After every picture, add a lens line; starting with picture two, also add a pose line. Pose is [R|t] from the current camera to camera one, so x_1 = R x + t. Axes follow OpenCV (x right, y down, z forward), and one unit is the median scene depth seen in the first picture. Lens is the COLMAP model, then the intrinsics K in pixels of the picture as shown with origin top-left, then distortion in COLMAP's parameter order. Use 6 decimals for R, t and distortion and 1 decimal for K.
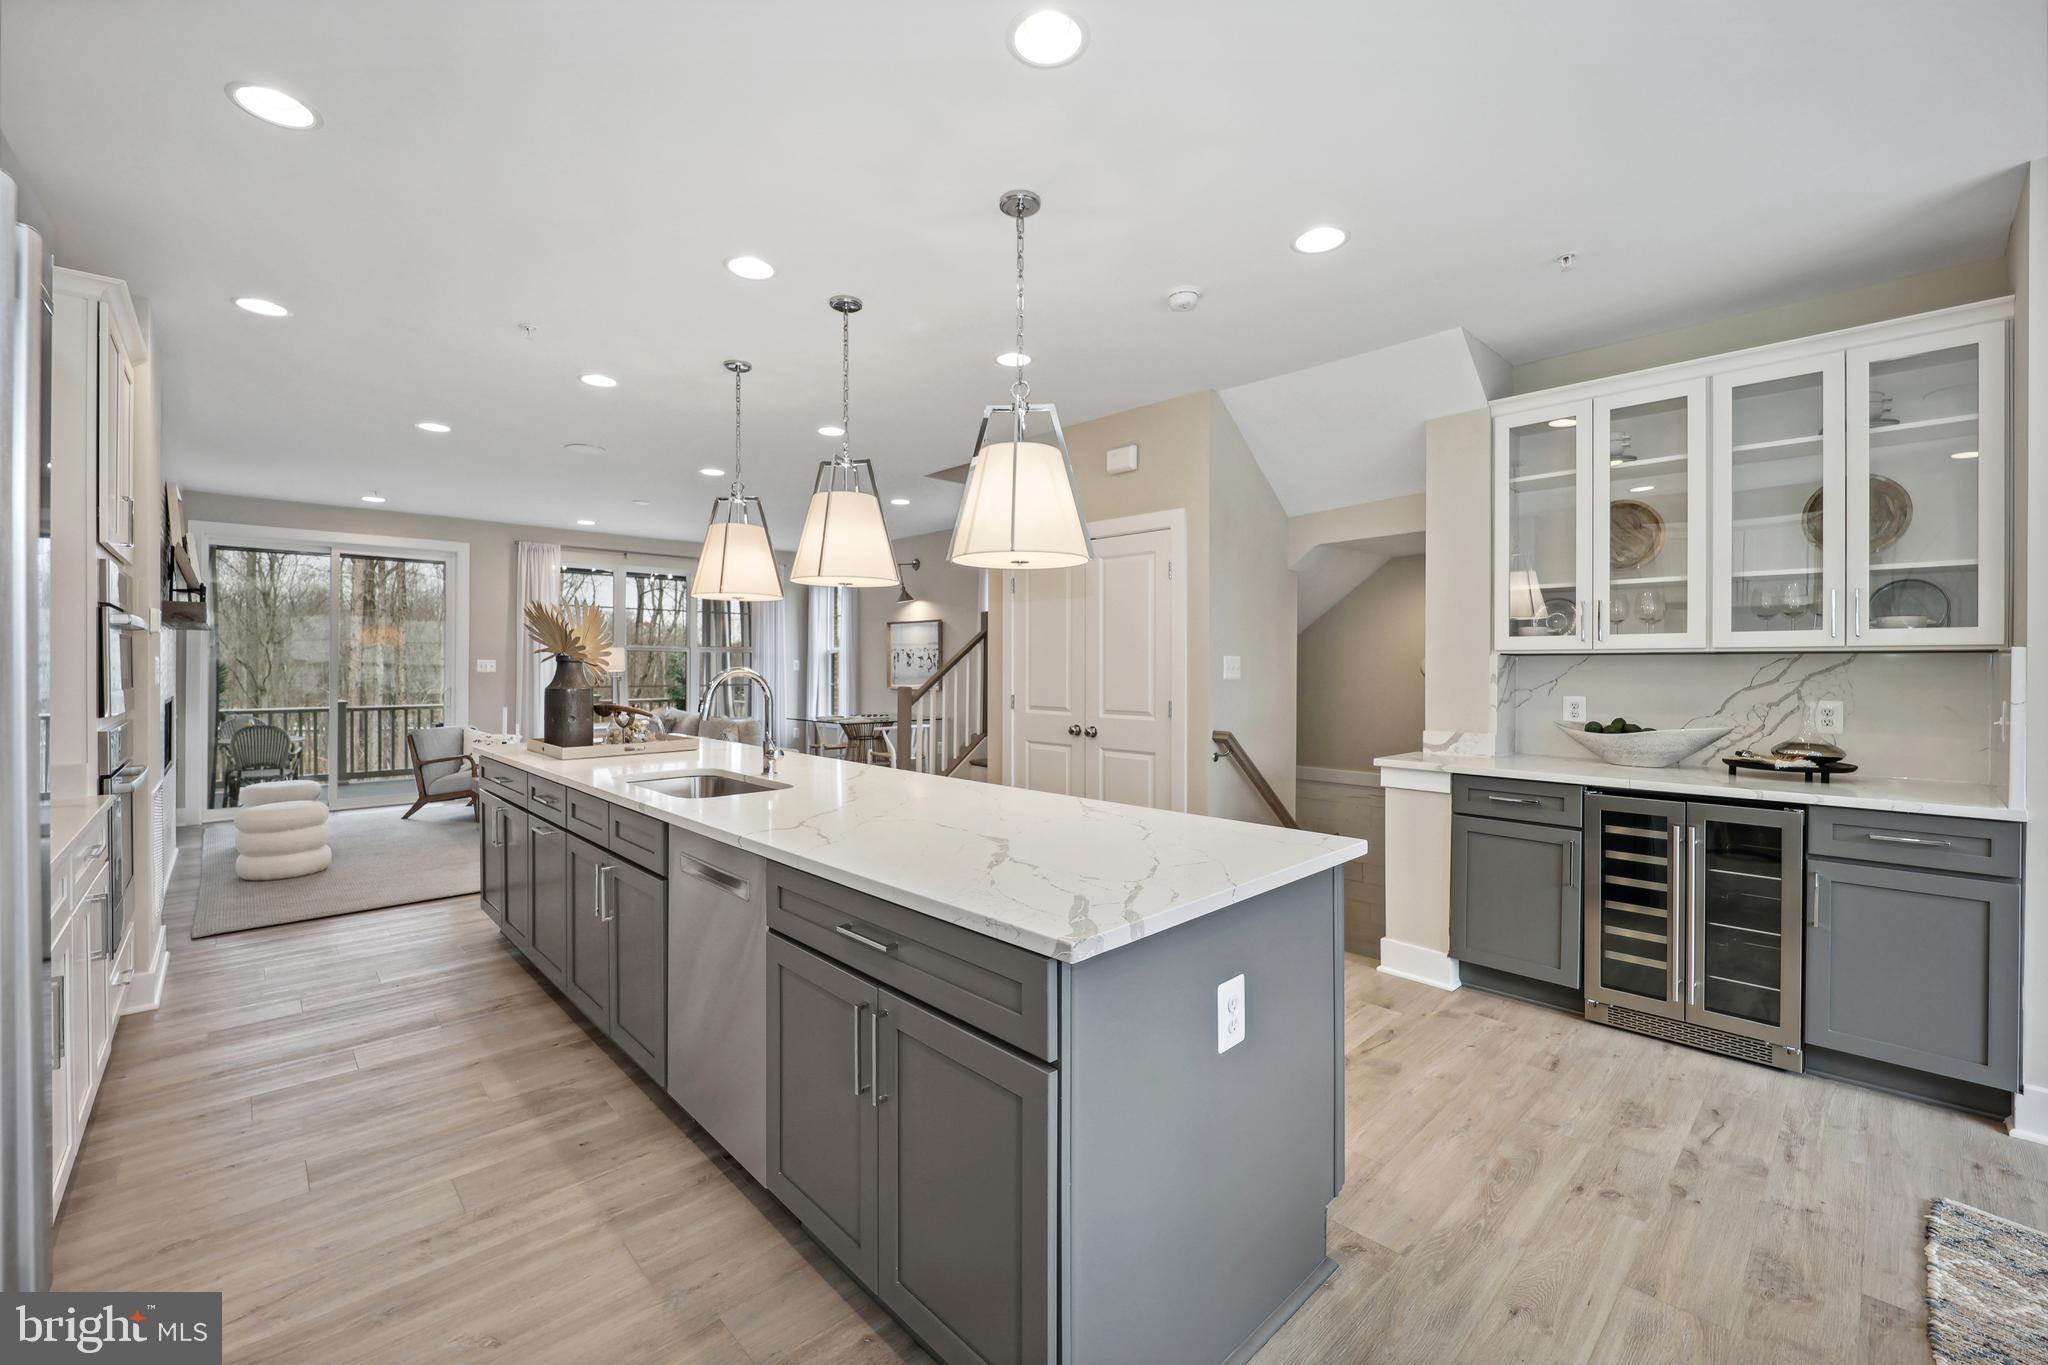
lens RADIAL K [[837.5, 0, 1024.2], [0, 837.5, 672.8], [0, 0, 1]] dist [-0.014185, -0.000590]
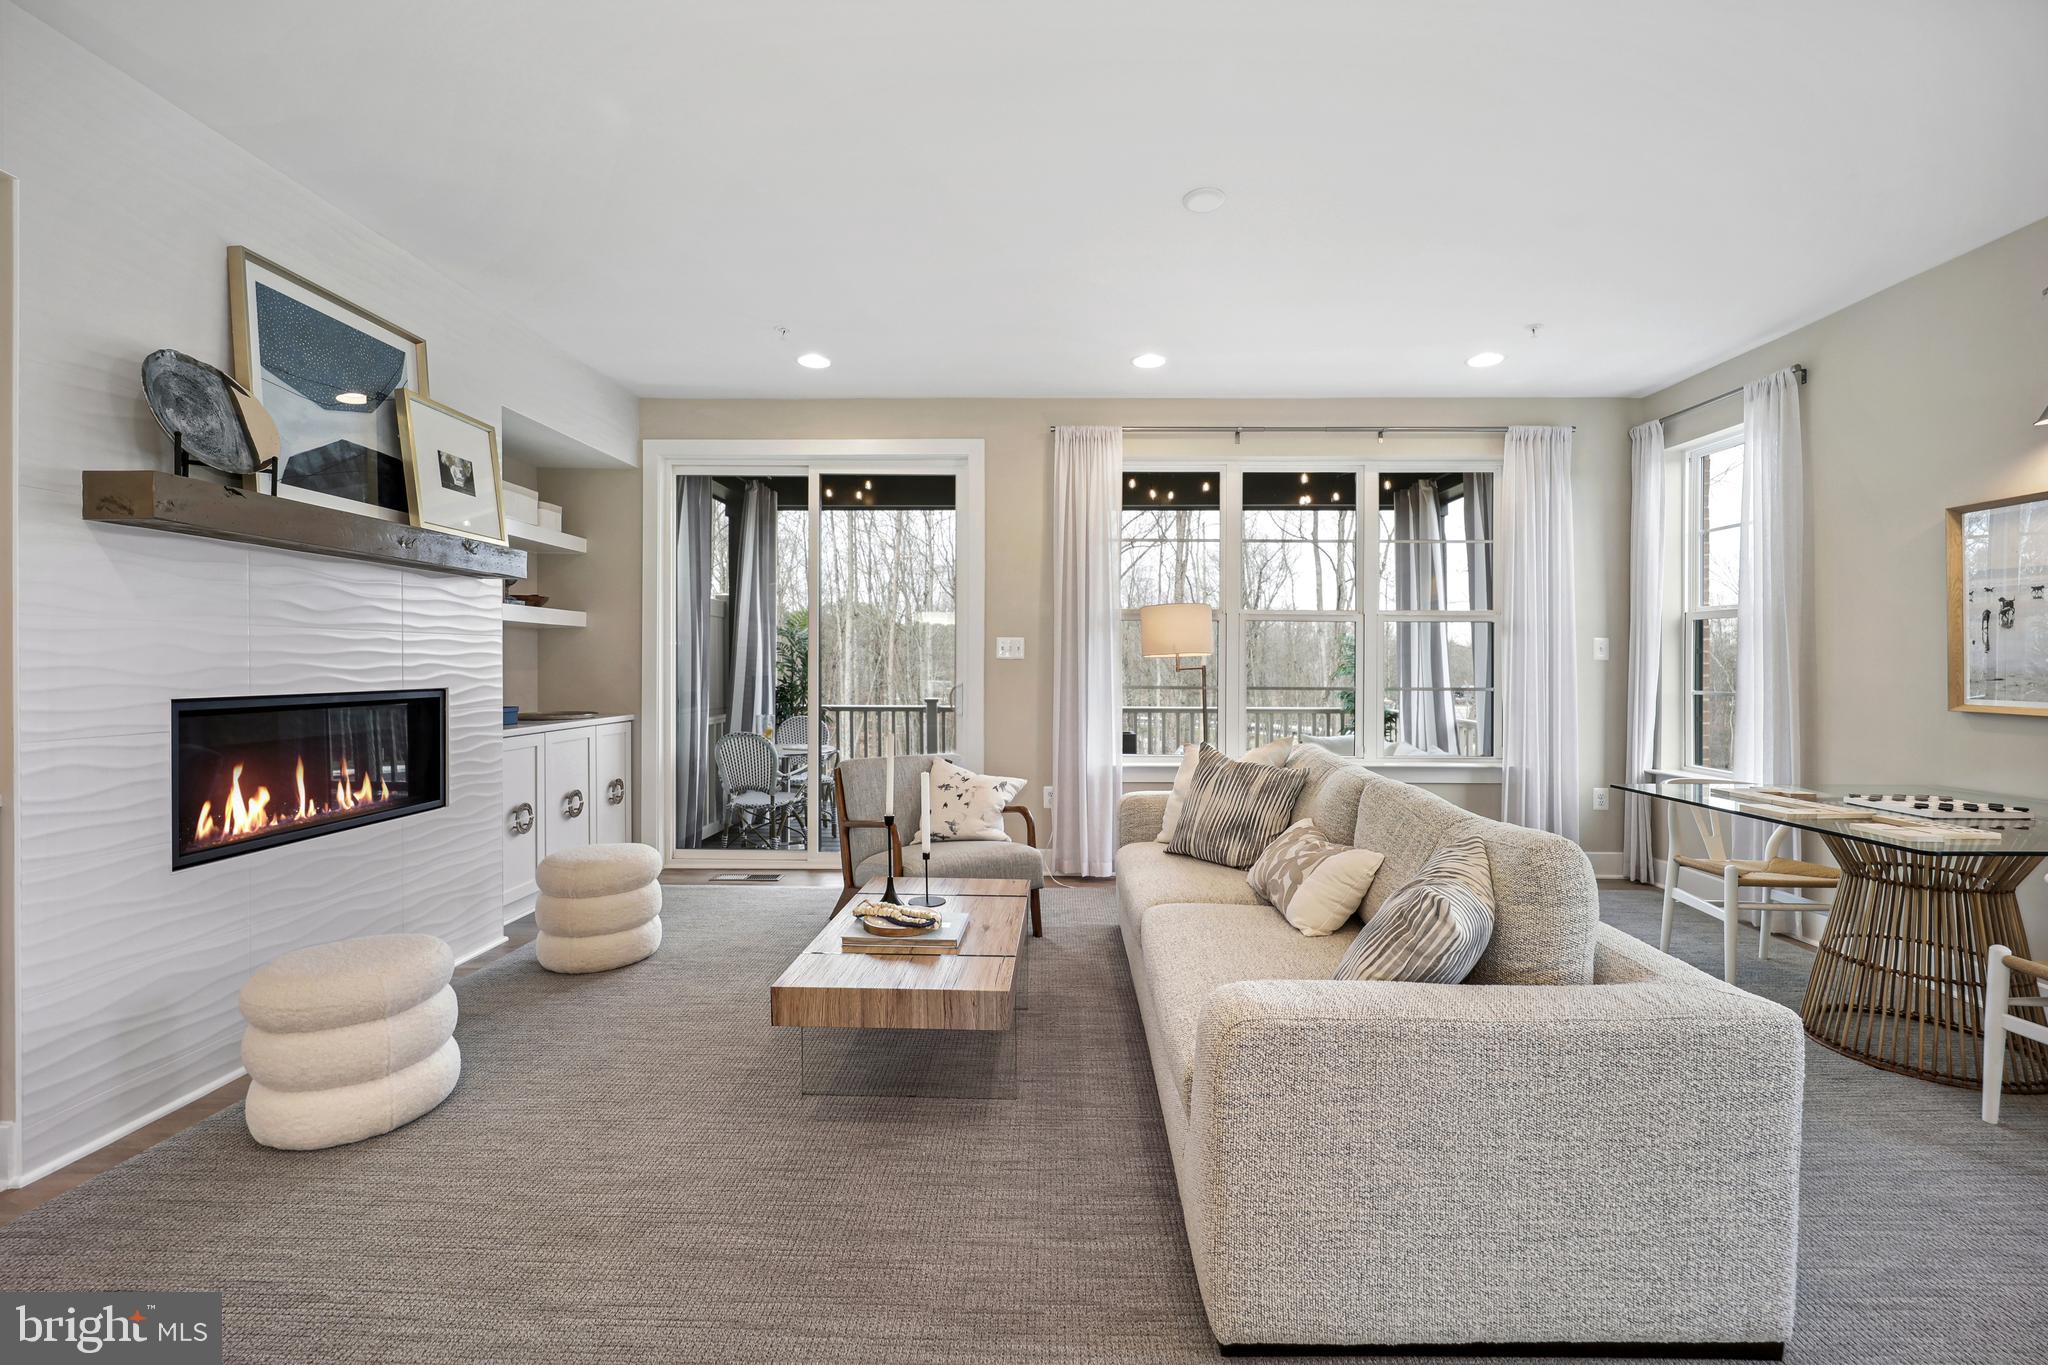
lens RADIAL K [[852.4, 0, 1044.3], [0, 852.4, 672.0], [0, 0, 1]] dist [-0.012820, -0.000234]
pose [[0.711170, 0.008418, -0.702969, -0.541562], [-0.008969, 0.999956, 0.002901, 0.017479], [0.702962, 0.004242, 0.711214, 1.519988]]
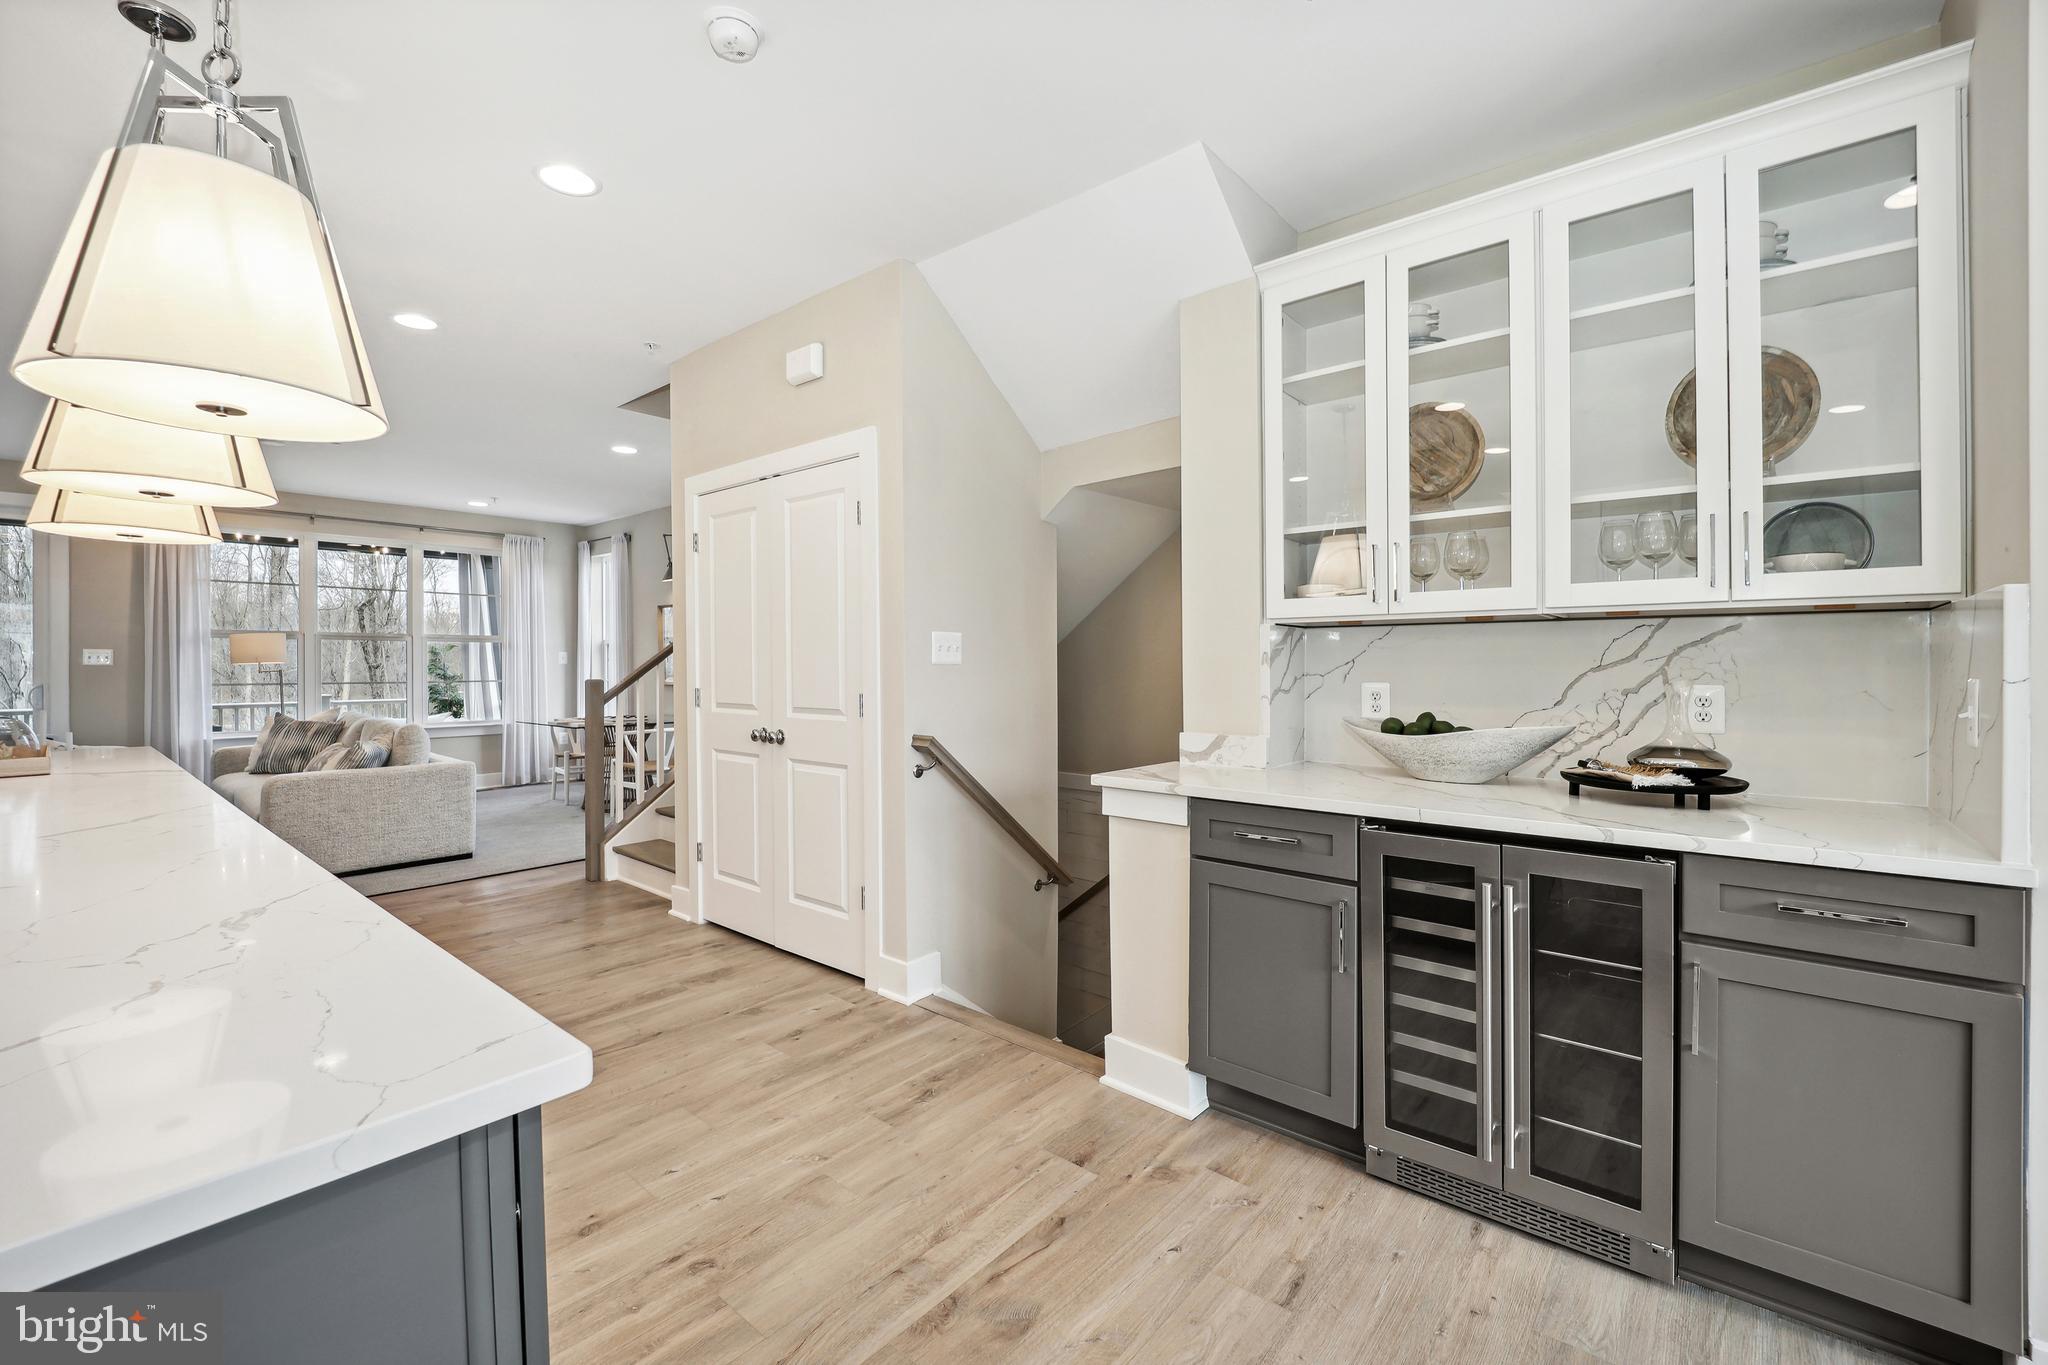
lens RADIAL K [[840.8, 0, 1030.8], [0, 840.8, 667.5], [0, 0, 1]] dist [-0.012537, -0.000458]
pose [[0.994270, -0.003088, 0.106849, 0.341825], [0.003599, 0.999983, -0.004589, 0.020585], [-0.106833, 0.004948, 0.994265, 0.369250]]
